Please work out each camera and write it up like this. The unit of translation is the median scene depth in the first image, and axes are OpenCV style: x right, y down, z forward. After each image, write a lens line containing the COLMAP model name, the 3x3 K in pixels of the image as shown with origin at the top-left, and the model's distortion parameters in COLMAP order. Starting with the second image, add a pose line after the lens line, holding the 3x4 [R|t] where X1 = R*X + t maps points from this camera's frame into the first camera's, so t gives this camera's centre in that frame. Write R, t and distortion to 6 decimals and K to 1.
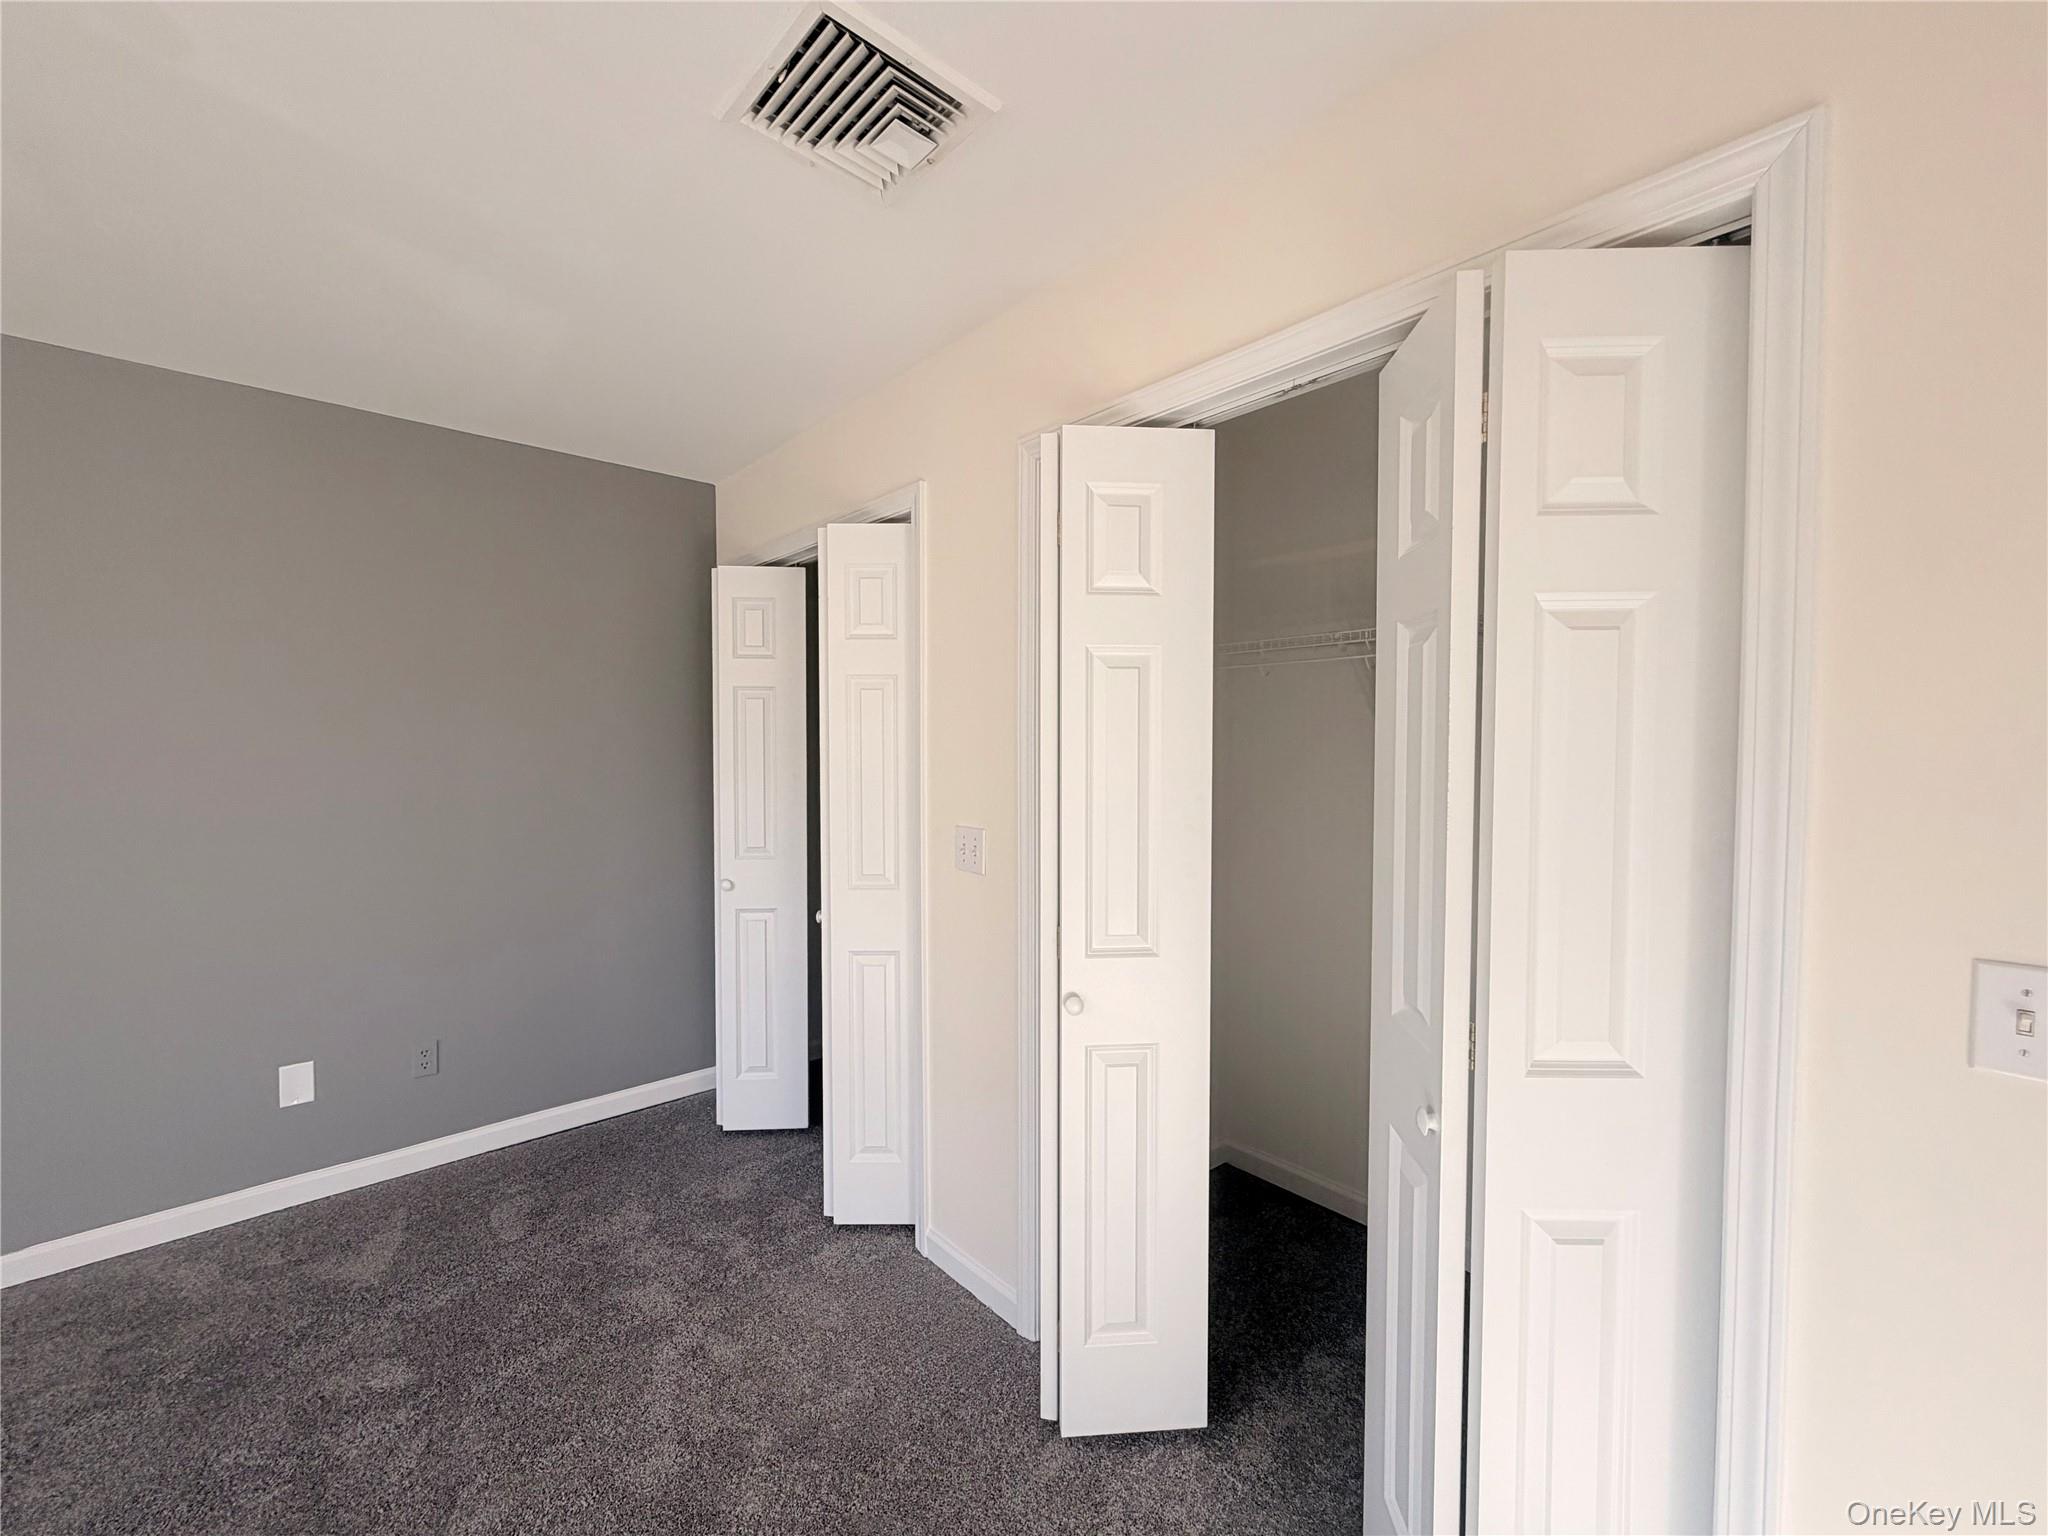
lens RADIAL K [[816.2, 0, 1017.1], [0, 816.2, 770.3], [0, 0, 1]] dist [0.002310, 0.000195]
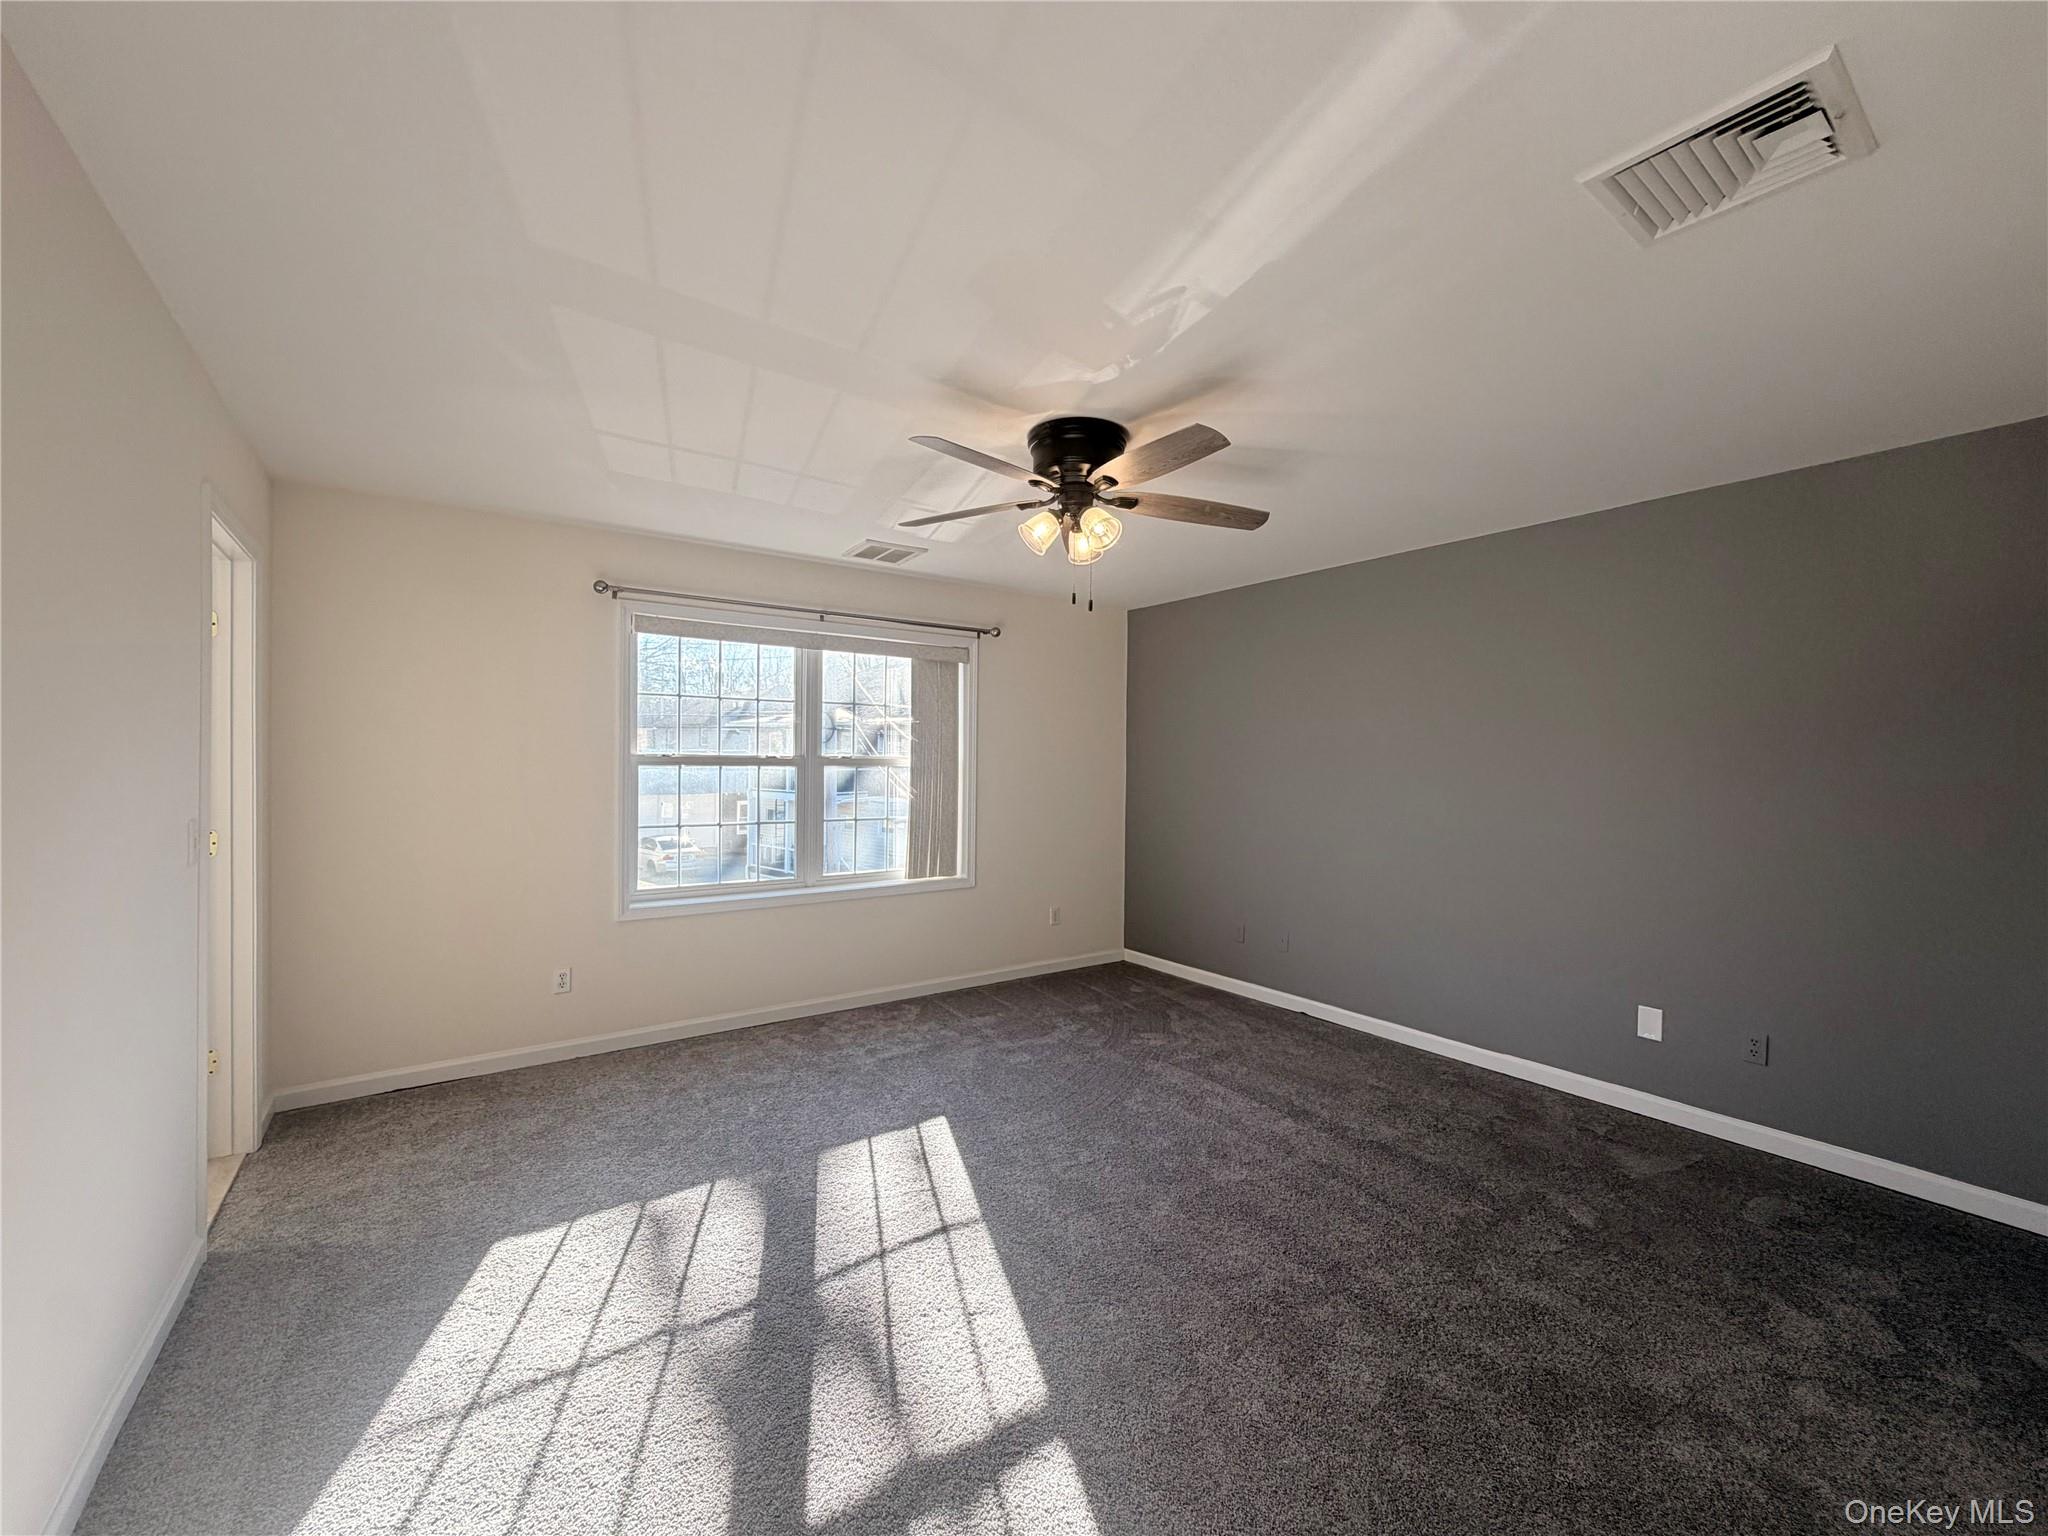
lens RADIAL K [[816.2, 0, 1017.1], [0, 816.2, 770.3], [0, 0, 1]] dist [0.002310, 0.000195]
pose [[-0.091723, 0.014453, -0.995680, 0.577043], [-0.046549, 0.998739, 0.018786, 0.006644], [0.994696, 0.048071, -0.090934, 0.118325]]
